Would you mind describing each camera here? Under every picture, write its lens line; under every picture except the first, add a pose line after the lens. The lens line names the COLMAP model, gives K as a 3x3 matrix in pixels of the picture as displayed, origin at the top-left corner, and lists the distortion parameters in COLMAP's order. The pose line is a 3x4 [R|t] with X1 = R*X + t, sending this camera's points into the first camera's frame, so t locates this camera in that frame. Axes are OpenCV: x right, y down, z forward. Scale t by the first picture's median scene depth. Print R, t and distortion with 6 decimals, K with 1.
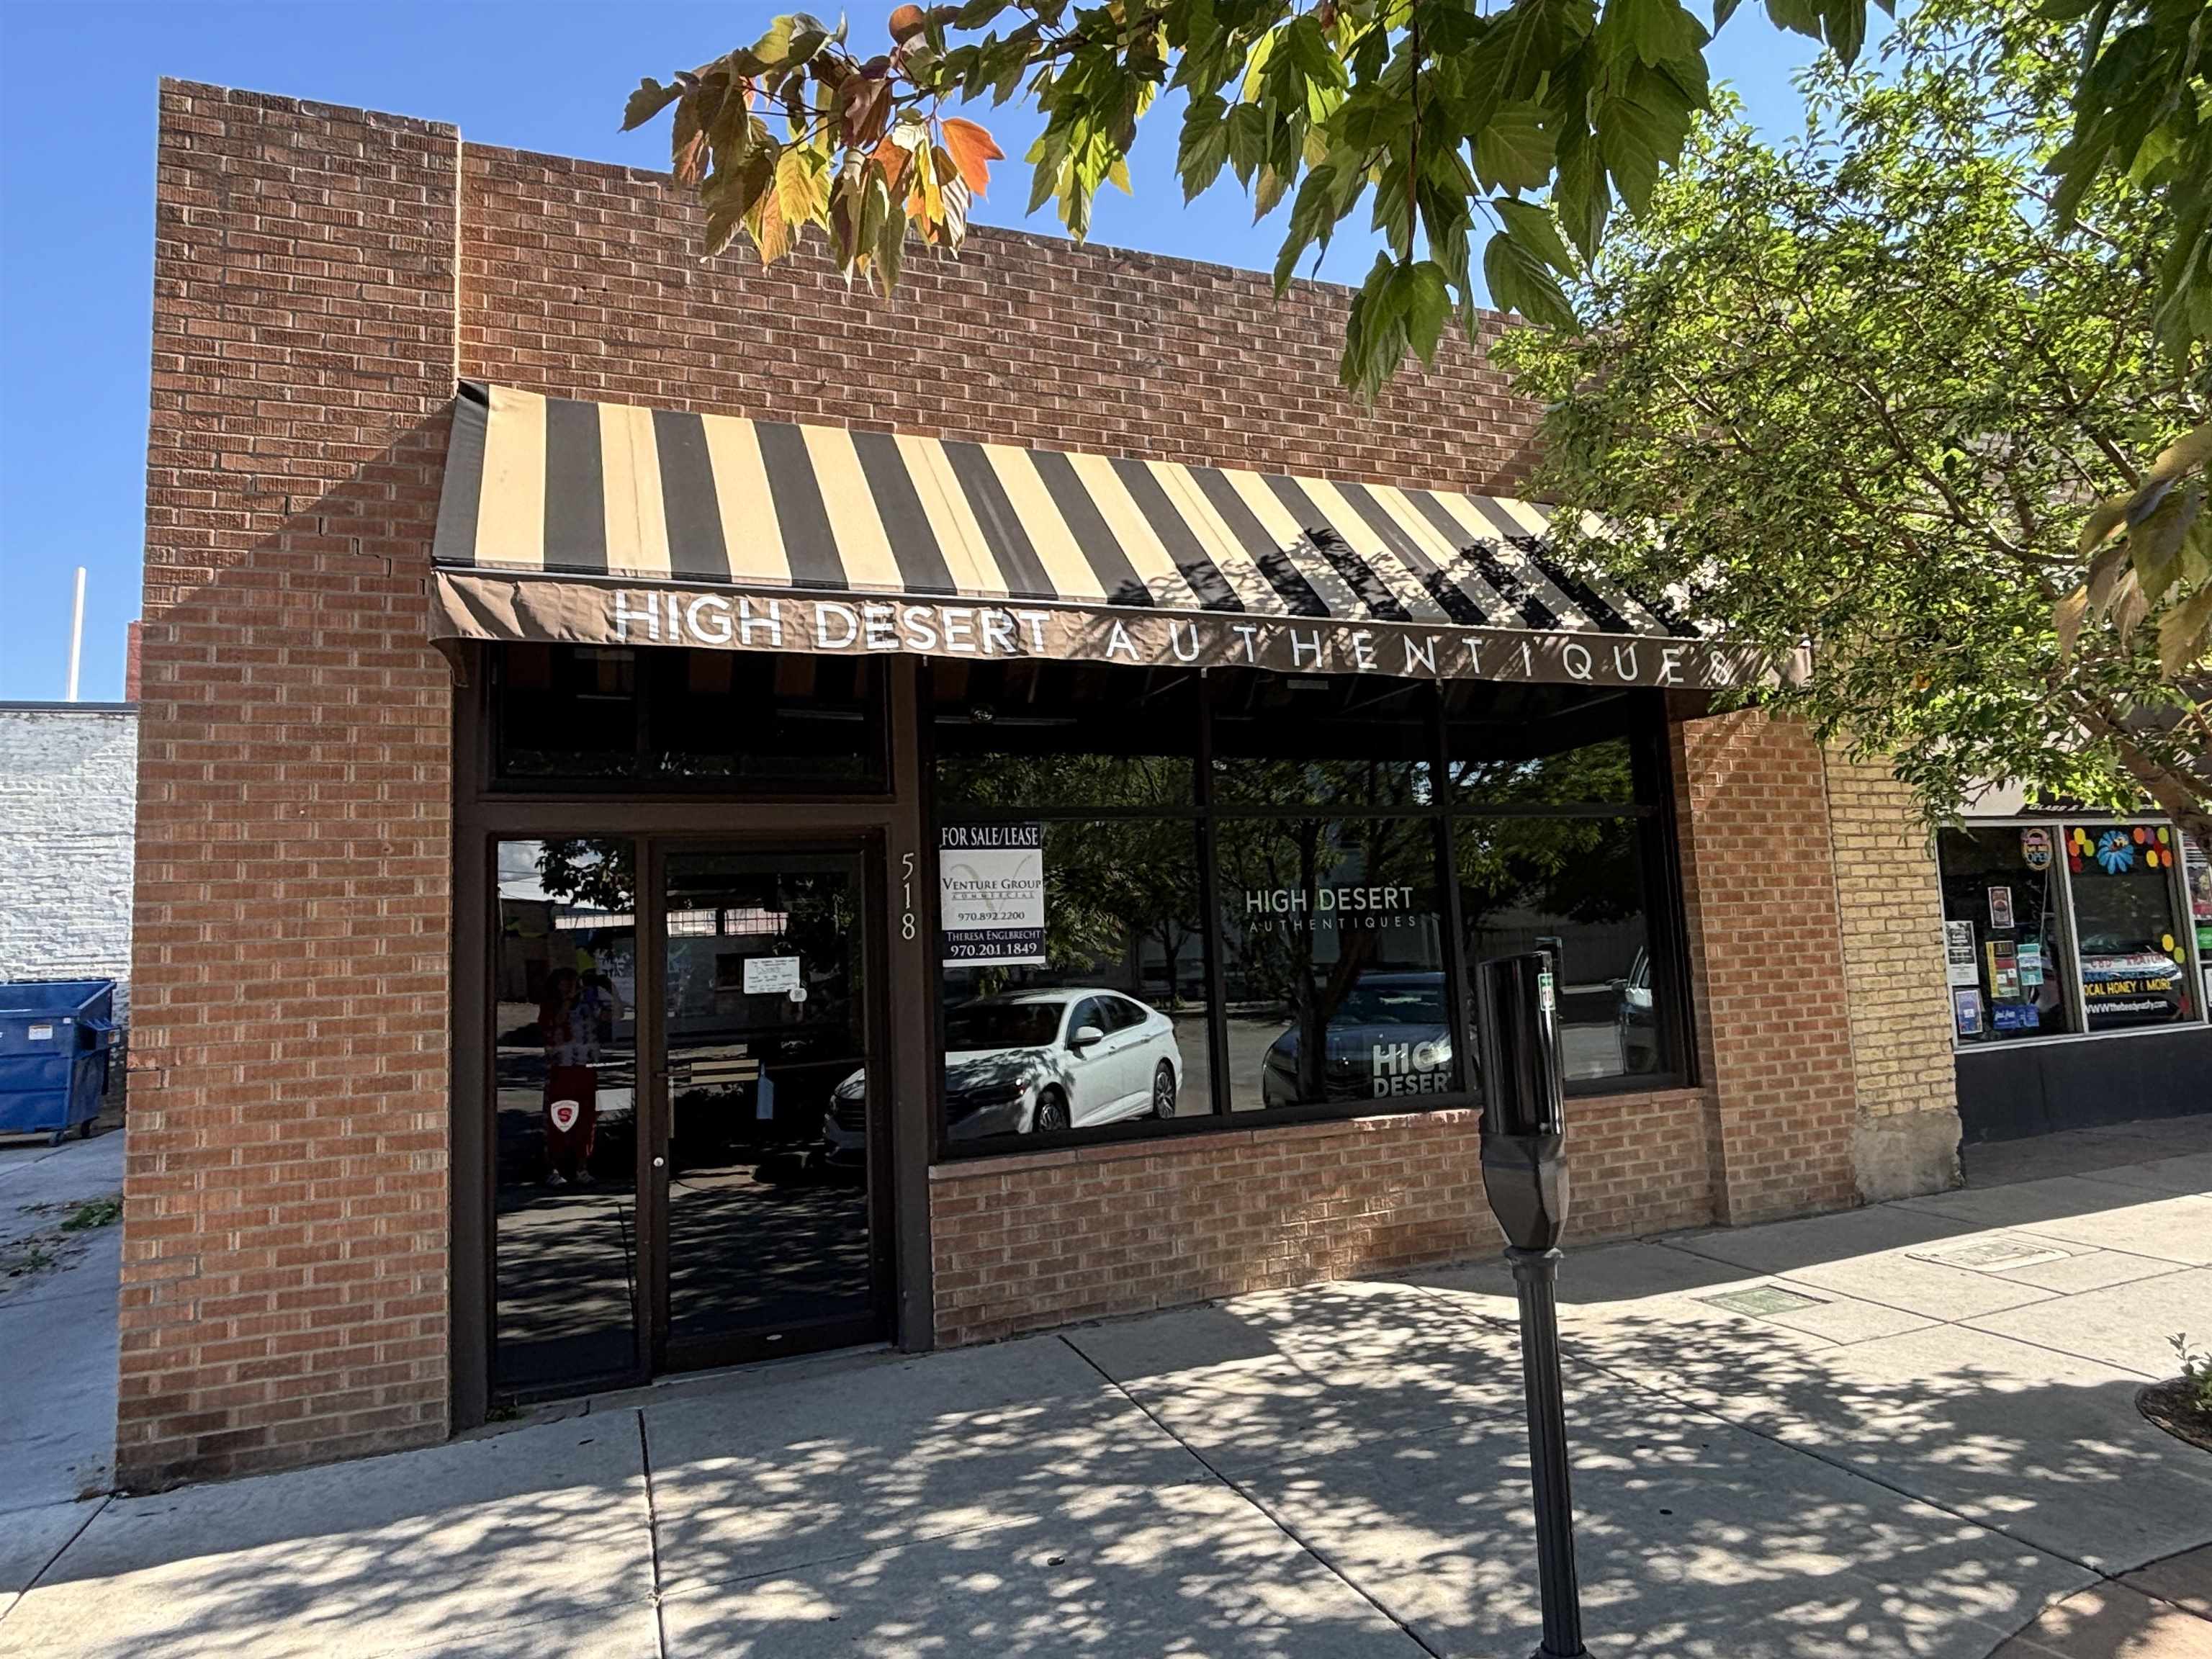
lens RADIAL K [[1298.0, 0, 1108.2], [0, 1298.0, 821.1], [0, 0, 1]] dist [0.011327, -0.013362]
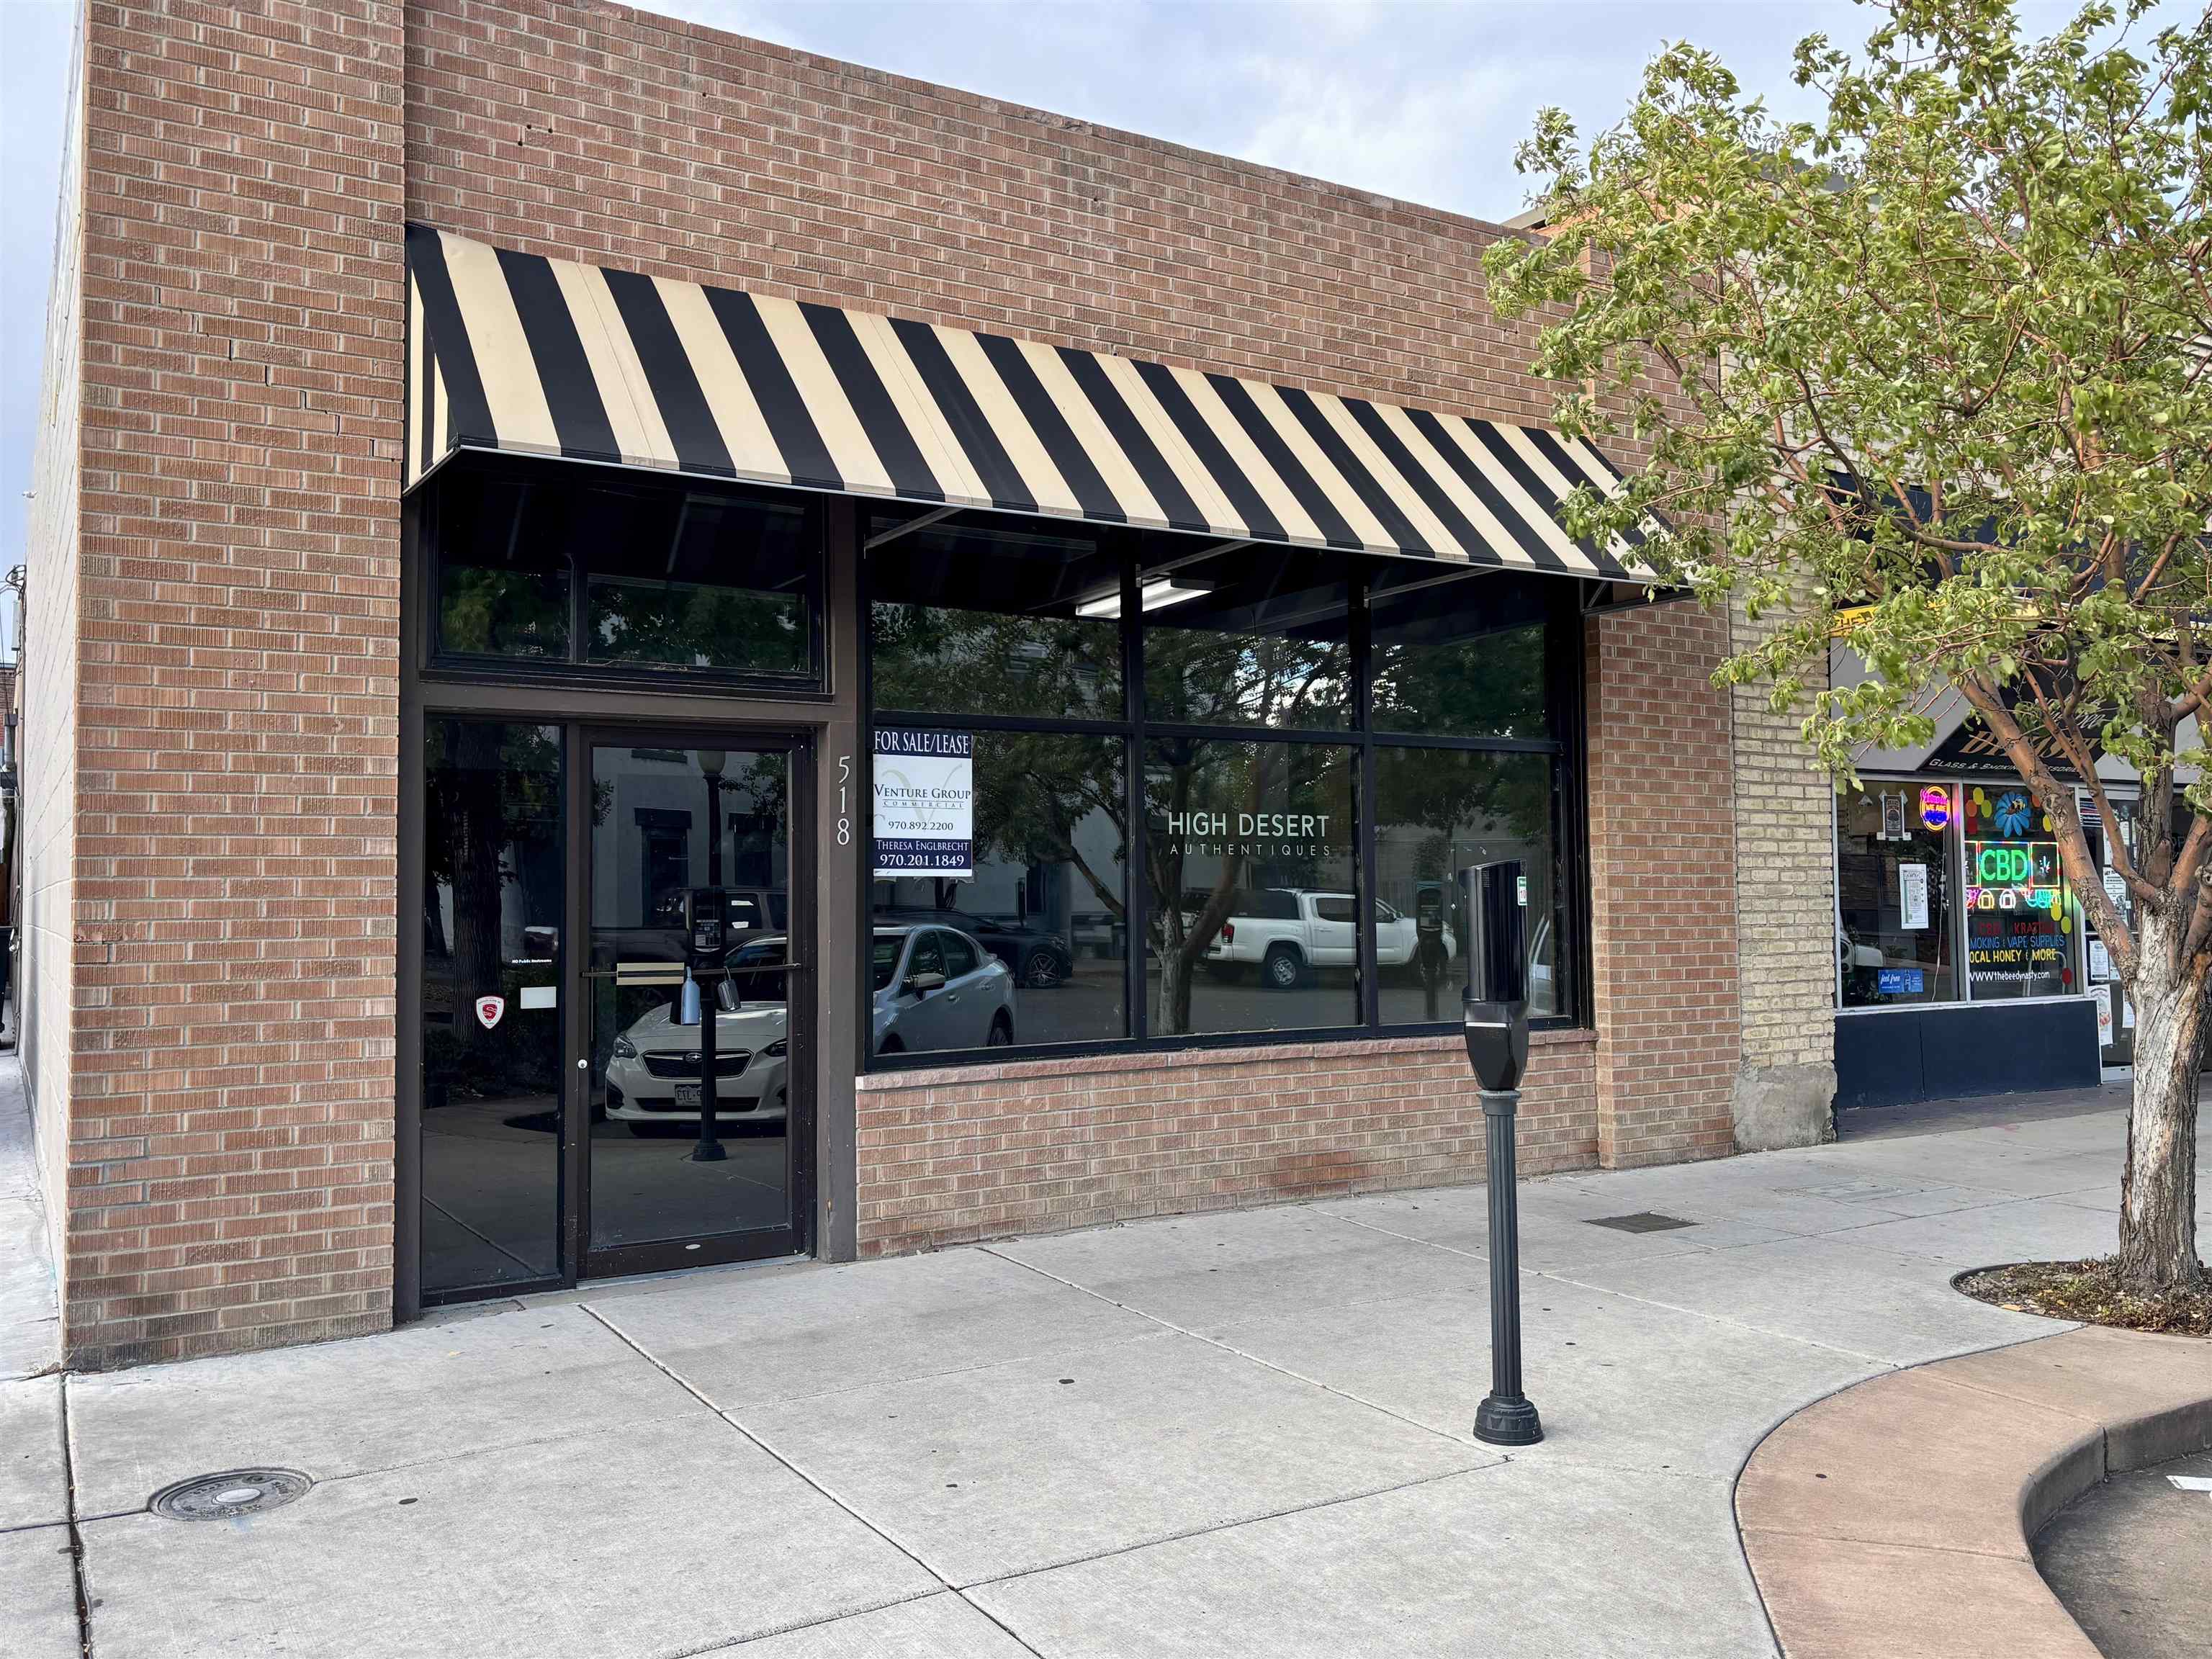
lens RADIAL K [[1798.2, 0, 1107.9], [0, 1798.2, 819.2], [0, 0, 1]] dist [0.035215, -0.018909]
pose [[0.983882, 0.043647, 0.173411, -0.198781], [-0.052735, 0.997447, 0.048152, -0.002739], [-0.170866, -0.056520, 0.983672, -0.359020]]
